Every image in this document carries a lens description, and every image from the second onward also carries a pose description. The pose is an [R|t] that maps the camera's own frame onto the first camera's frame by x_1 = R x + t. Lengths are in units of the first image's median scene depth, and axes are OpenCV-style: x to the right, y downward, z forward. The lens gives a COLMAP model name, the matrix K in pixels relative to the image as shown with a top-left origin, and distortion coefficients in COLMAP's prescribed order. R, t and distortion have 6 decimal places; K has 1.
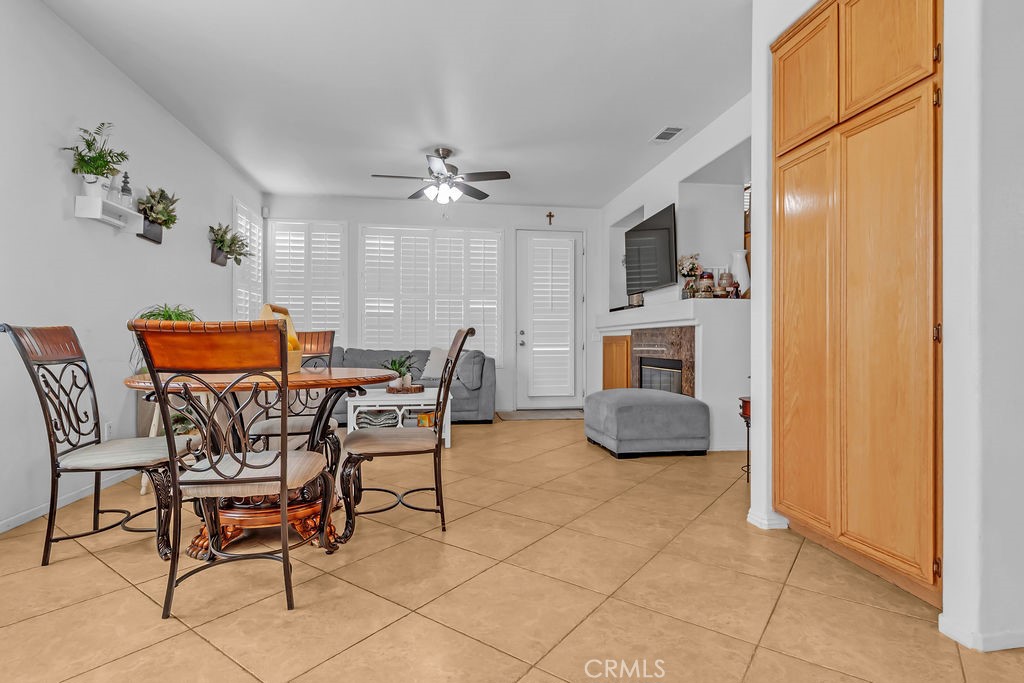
lens RADIAL K [[483.9, 0, 515.6], [0, 483.9, 337.7], [0, 0, 1]] dist [-0.000351, -0.000033]
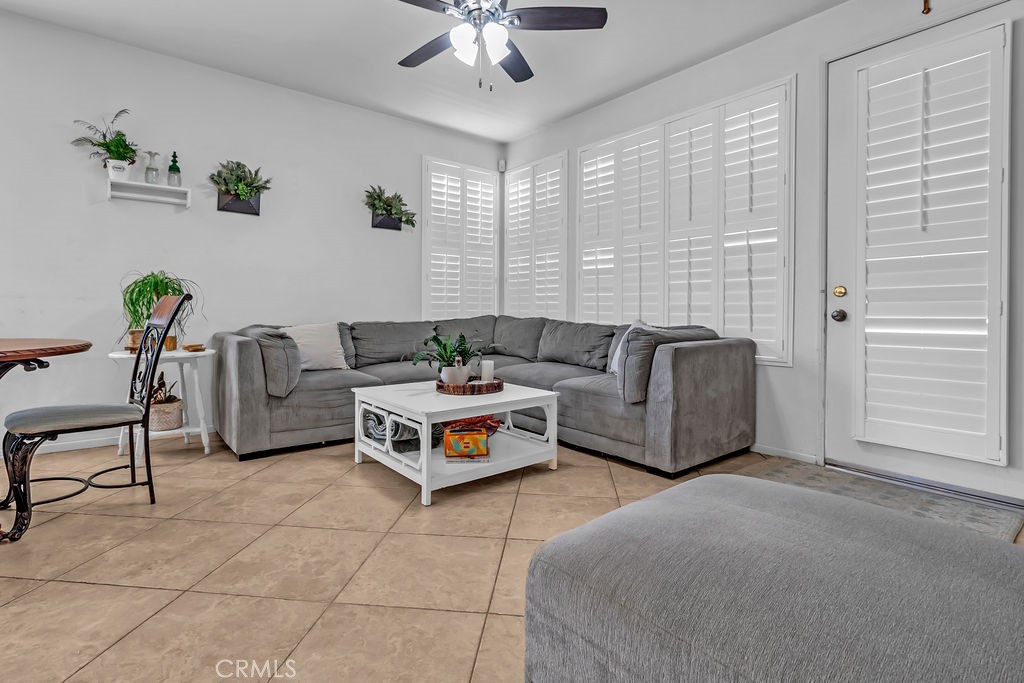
lens RADIAL K [[491.2, 0, 514.0], [0, 491.2, 306.5], [0, 0, 1]] dist [0.023804, 0.000111]
pose [[0.523921, -0.005723, -0.851748, 0.256136], [0.007262, 0.999971, -0.002252, 0.002629], [0.851736, -0.005005, 0.523947, 0.530125]]
